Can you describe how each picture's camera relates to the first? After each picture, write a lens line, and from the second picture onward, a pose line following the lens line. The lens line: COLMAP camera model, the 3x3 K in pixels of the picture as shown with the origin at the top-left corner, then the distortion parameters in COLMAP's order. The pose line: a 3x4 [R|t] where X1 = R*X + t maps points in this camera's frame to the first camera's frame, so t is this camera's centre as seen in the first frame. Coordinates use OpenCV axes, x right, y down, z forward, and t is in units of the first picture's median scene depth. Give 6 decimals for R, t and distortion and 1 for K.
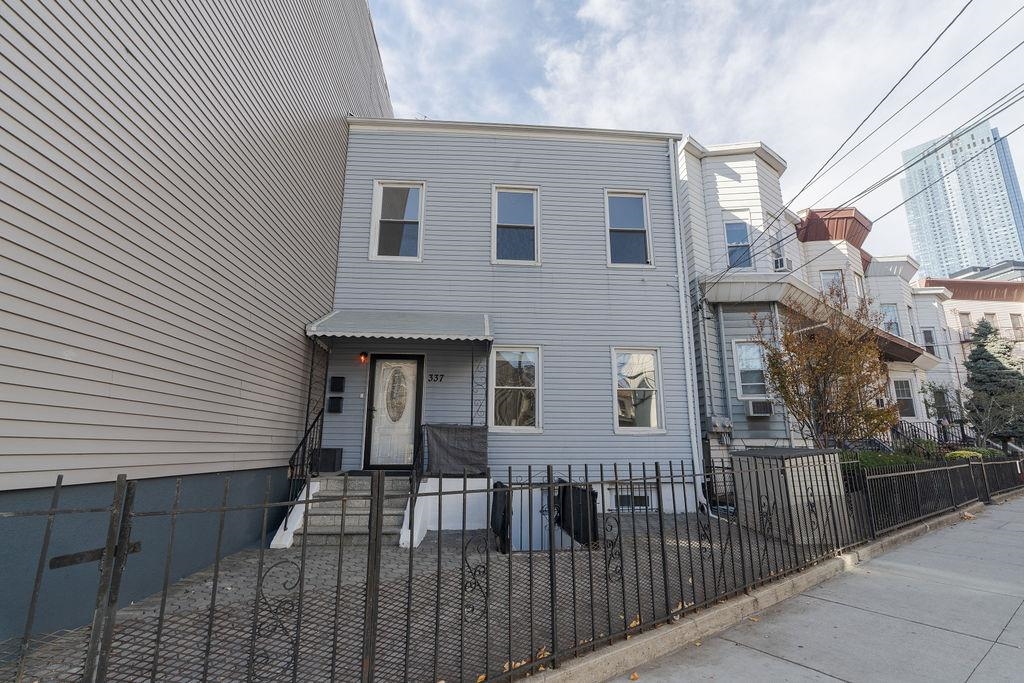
lens RADIAL K [[470.7, 0, 513.5], [0, 470.7, 340.8], [0, 0, 1]] dist [-0.004268, 0.001689]
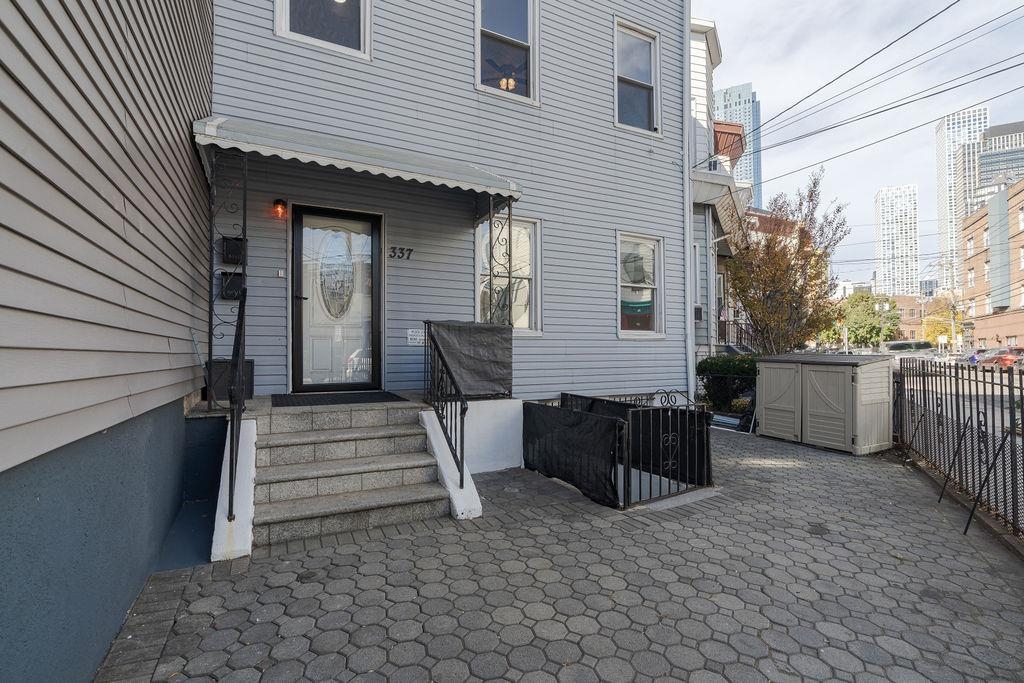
lens RADIAL K [[470.7, 0, 511.1], [0, 470.7, 343.2], [0, 0, 1]] dist [-0.004268, 0.001689]
pose [[0.920312, 0.001178, 0.391184, -0.283025], [-0.079983, 0.979436, 0.185221, 0.068795], [-0.382921, -0.201750, 0.901481, 0.325393]]
